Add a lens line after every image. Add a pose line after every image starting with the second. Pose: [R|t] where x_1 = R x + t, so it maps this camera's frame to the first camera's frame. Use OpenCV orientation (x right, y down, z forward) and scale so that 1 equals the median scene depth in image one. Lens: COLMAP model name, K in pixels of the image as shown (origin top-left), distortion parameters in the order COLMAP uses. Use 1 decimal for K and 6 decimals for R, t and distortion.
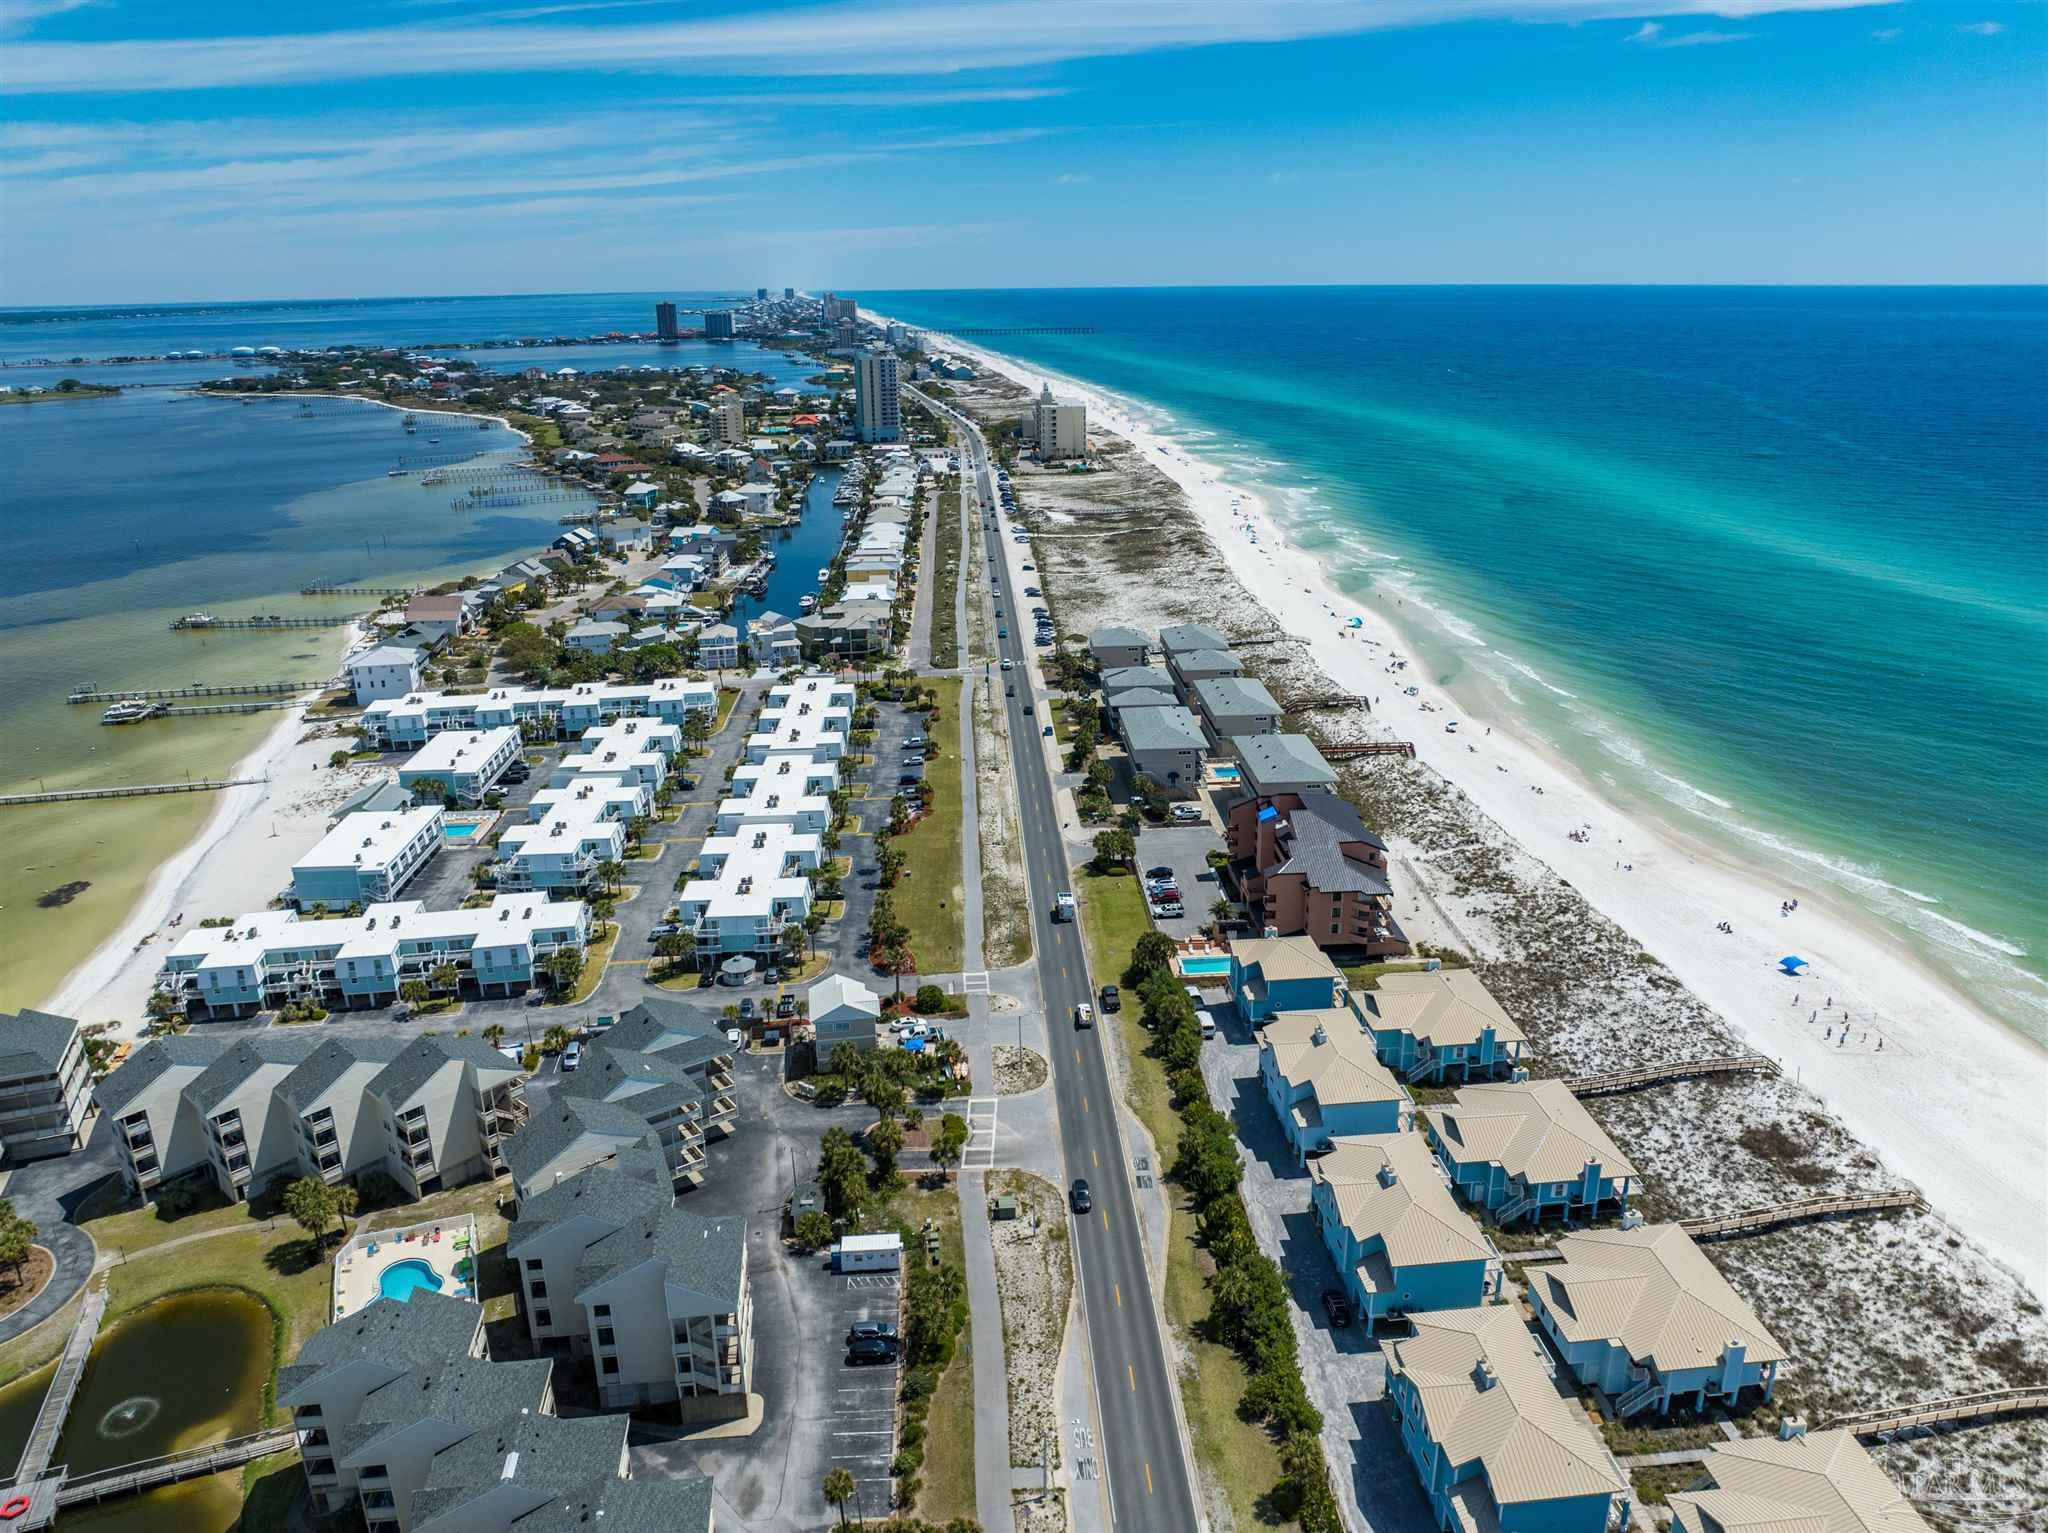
lens RADIAL K [[1443.7, 0, 1024.0], [0, 1443.7, 766.5], [0, 0, 1]] dist [-0.048672, 0.014161]
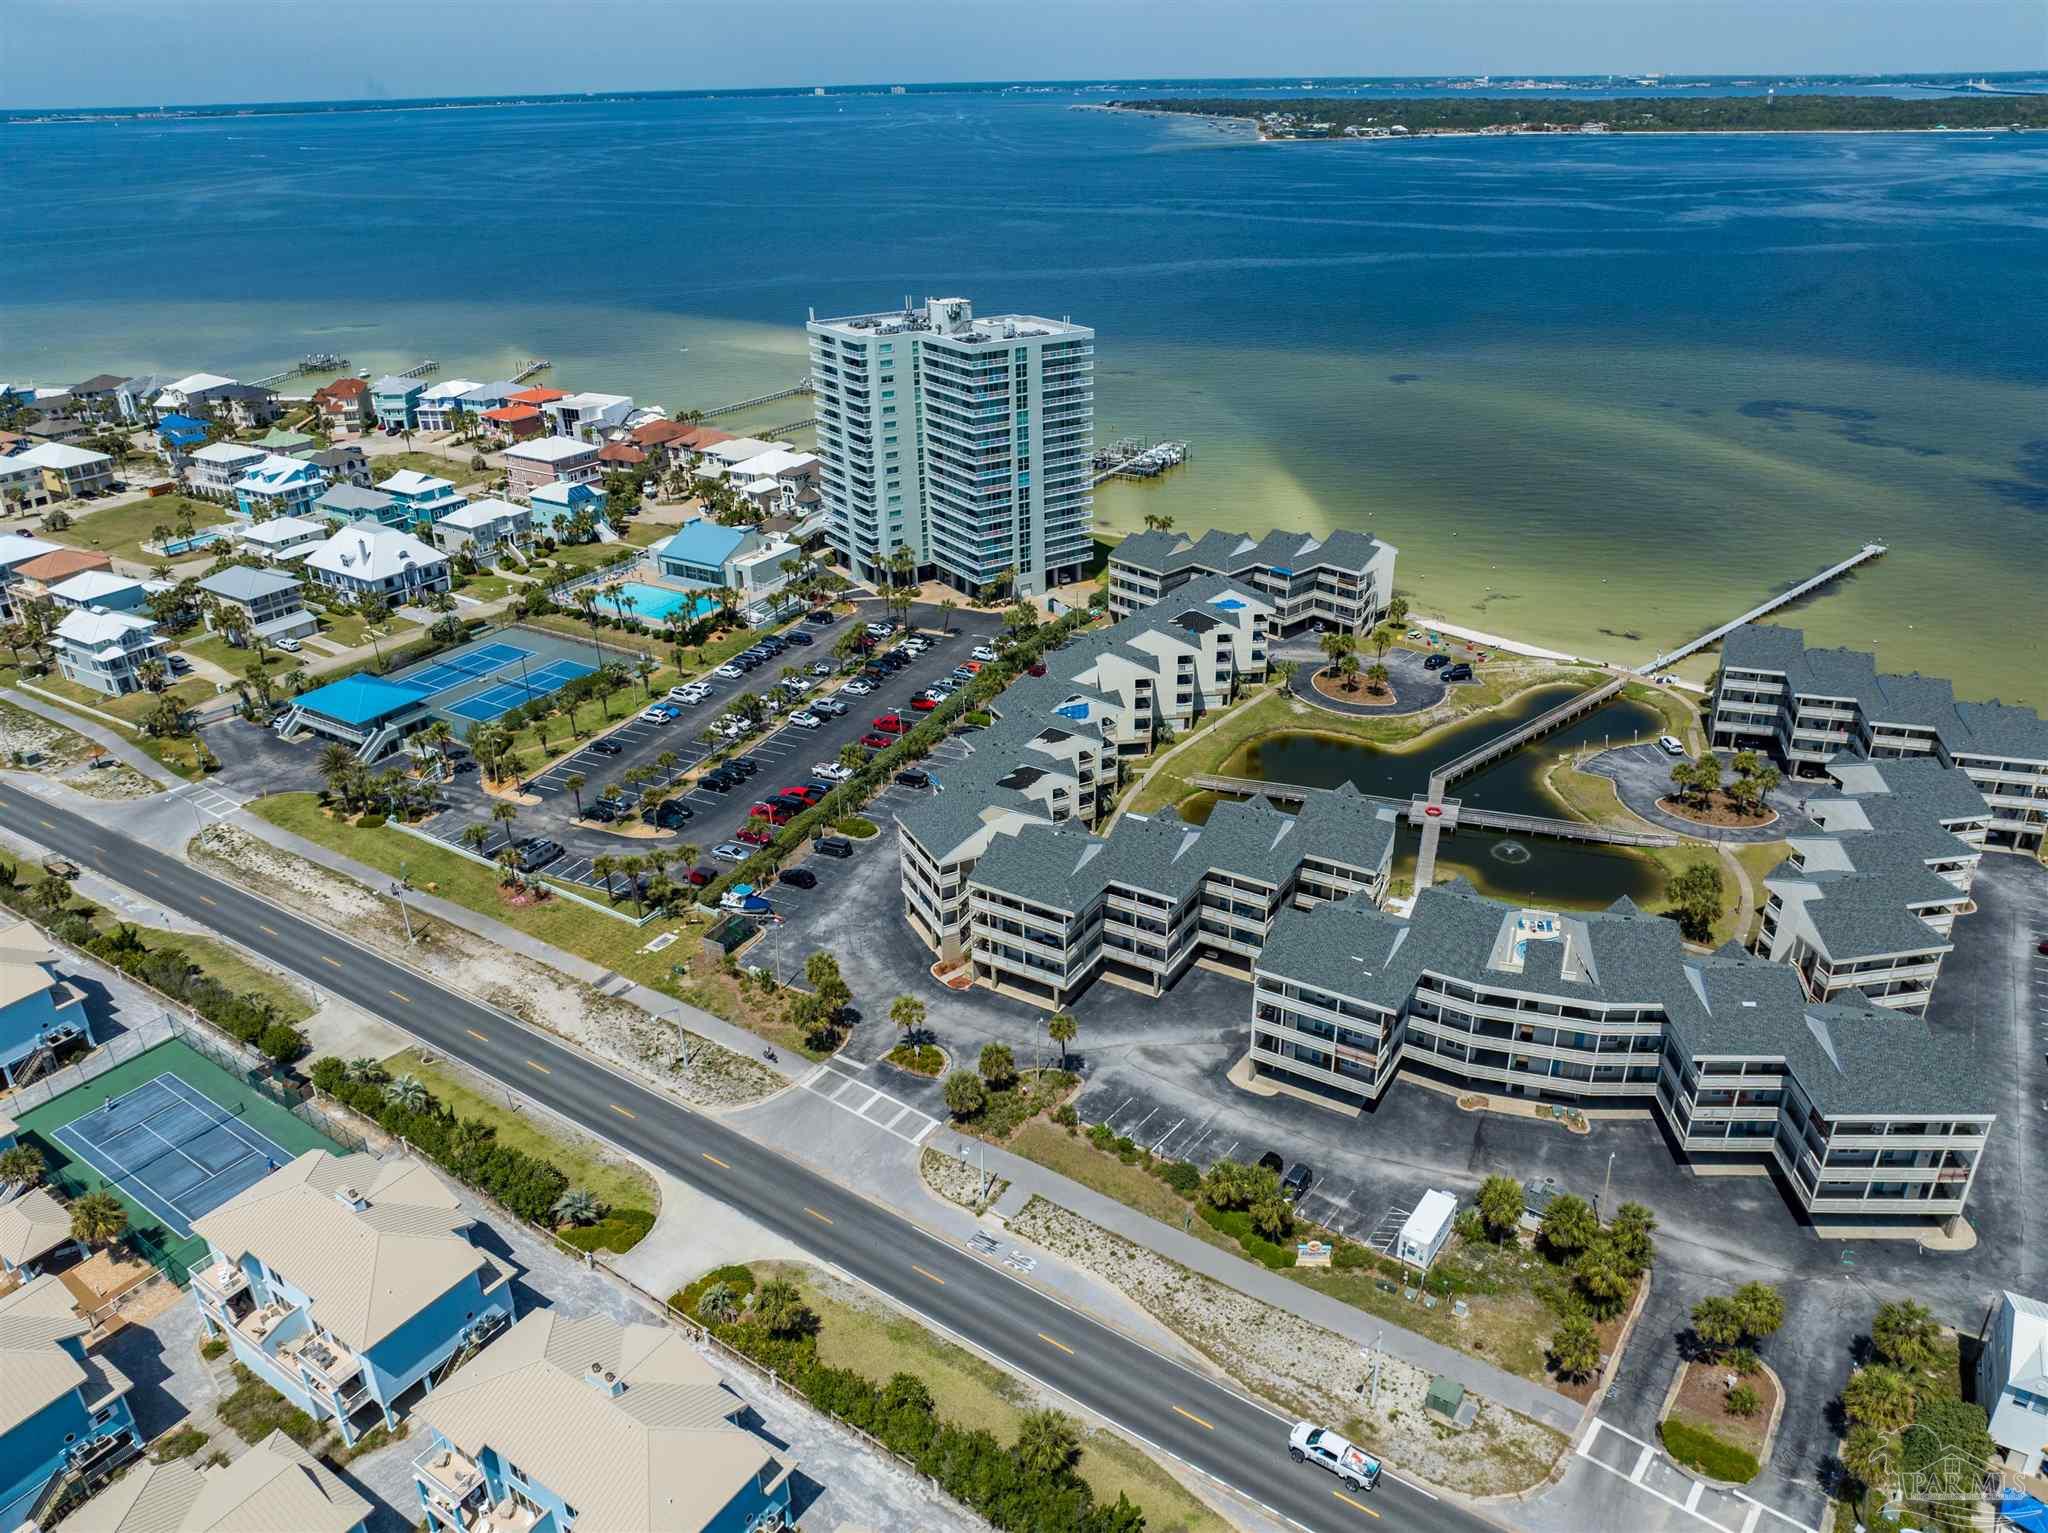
lens RADIAL K [[1443.8, 0, 1024.0], [0, 1443.8, 766.5], [0, 0, 1]] dist [0.002928, -0.041998]
pose [[-0.624828, 0.364795, -0.690300, 0.355337], [-0.214829, 0.769681, 0.601198, -0.200507], [0.750625, 0.523942, -0.402550, 0.778454]]
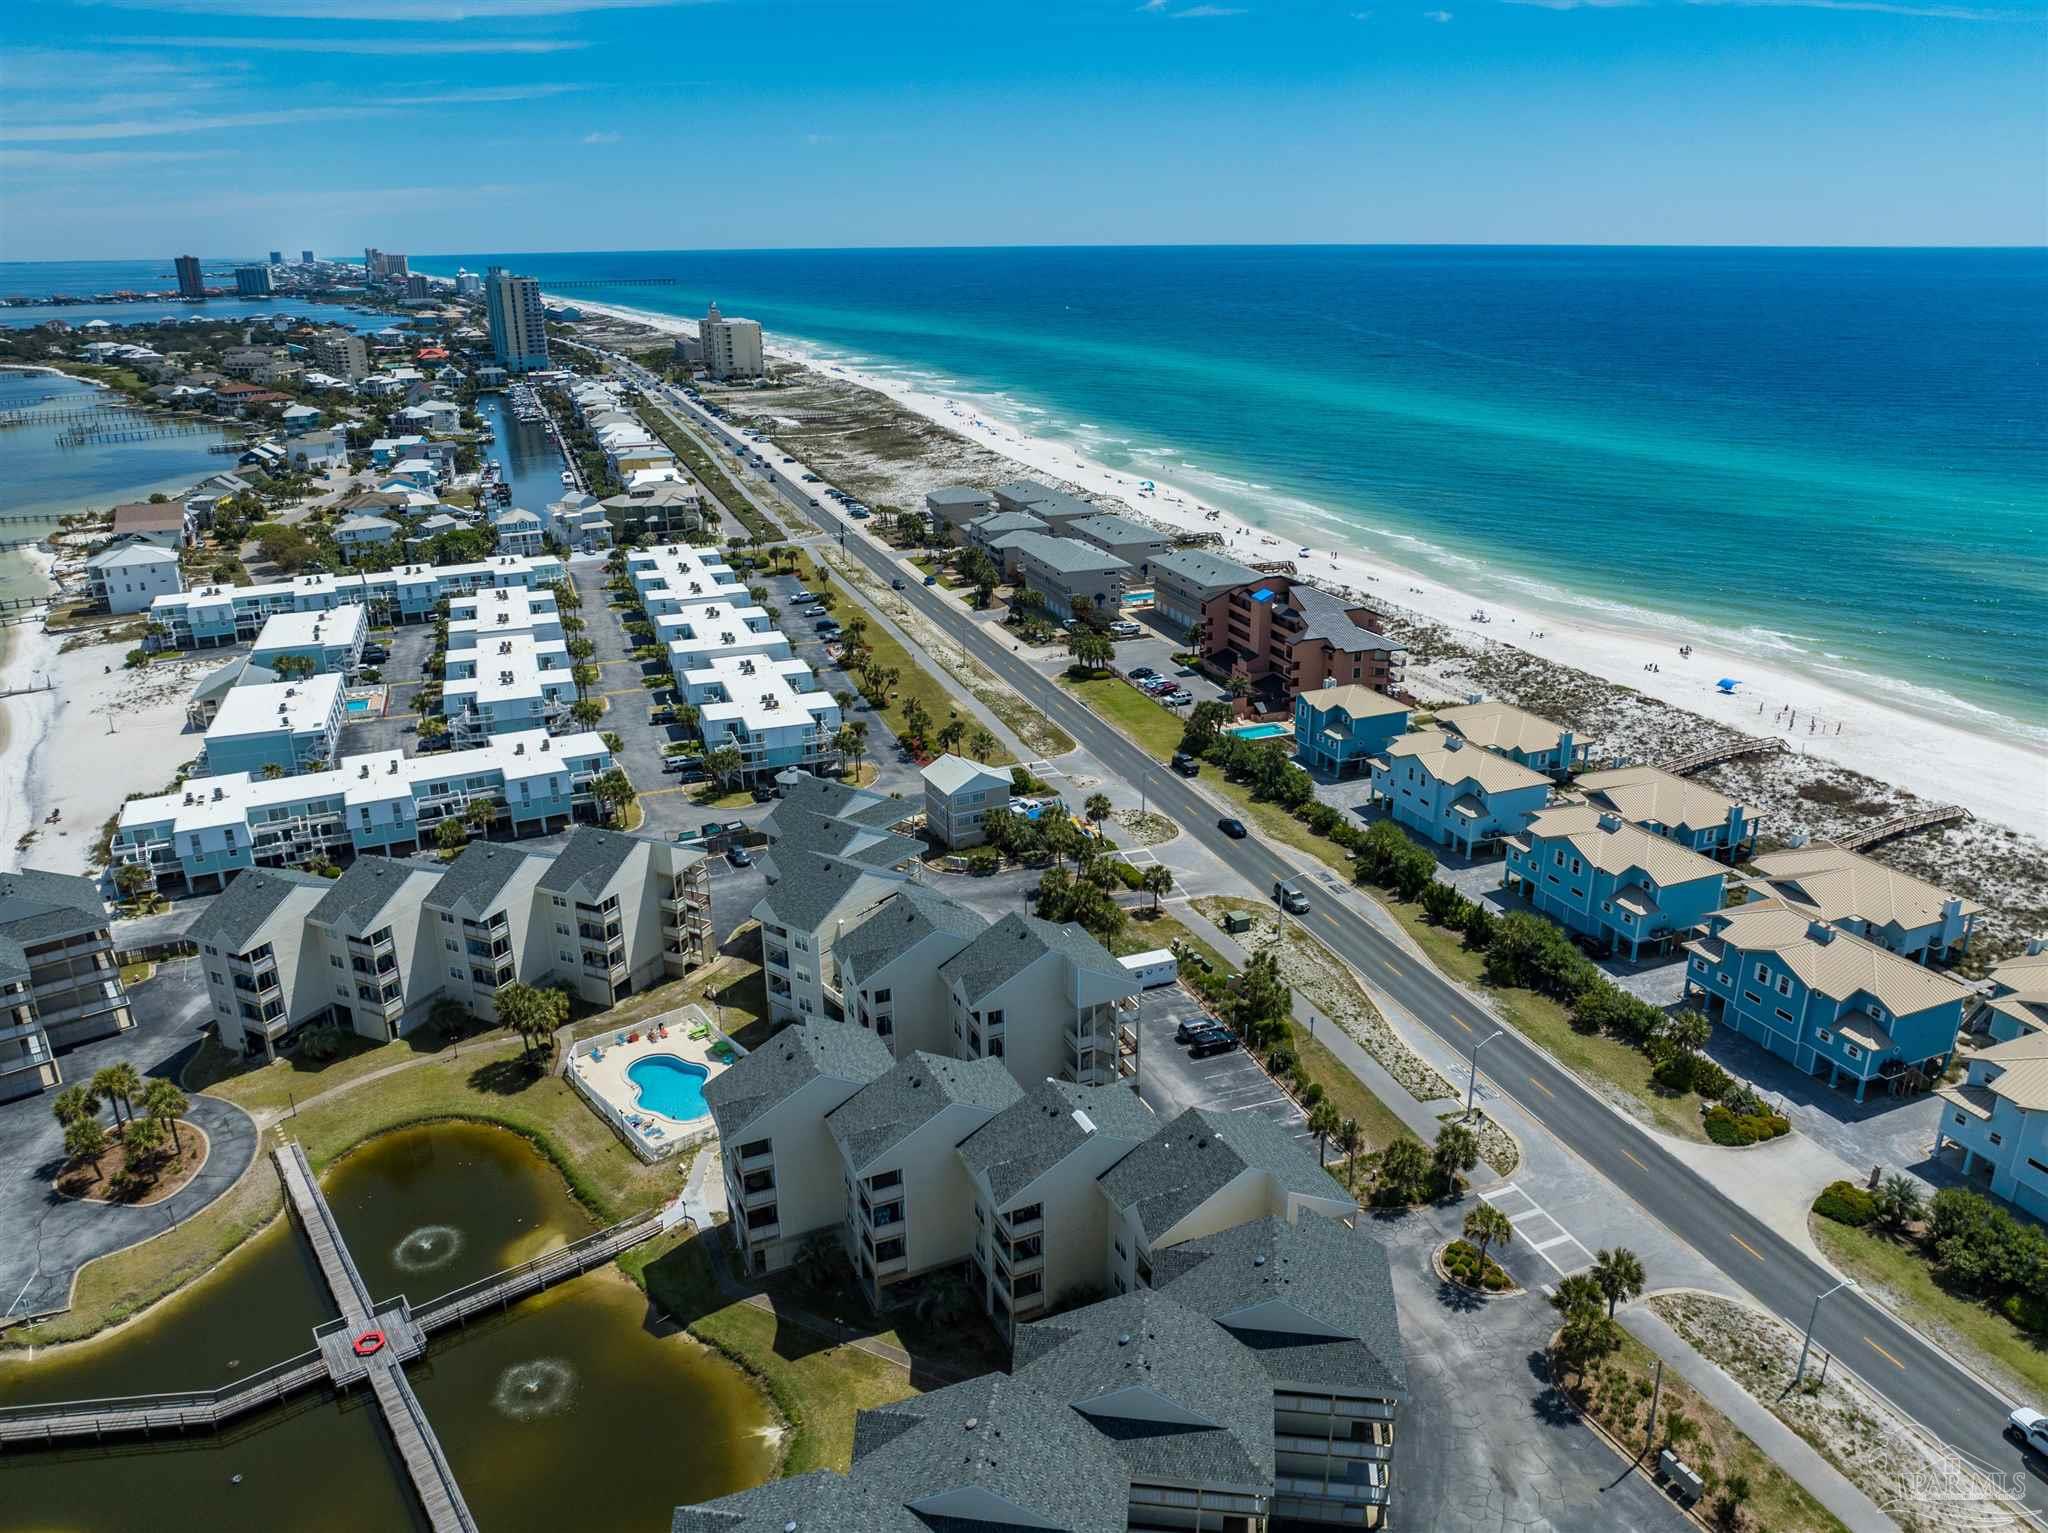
lens RADIAL K [[1443.7, 0, 1024.0], [0, 1443.7, 766.5], [0, 0, 1]] dist [-0.048672, 0.014161]
pose [[0.957088, -0.094738, 0.273875, -0.337211], [0.088253, 0.995450, 0.035930, 0.120543], [-0.276033, -0.010218, 0.961094, 0.062135]]
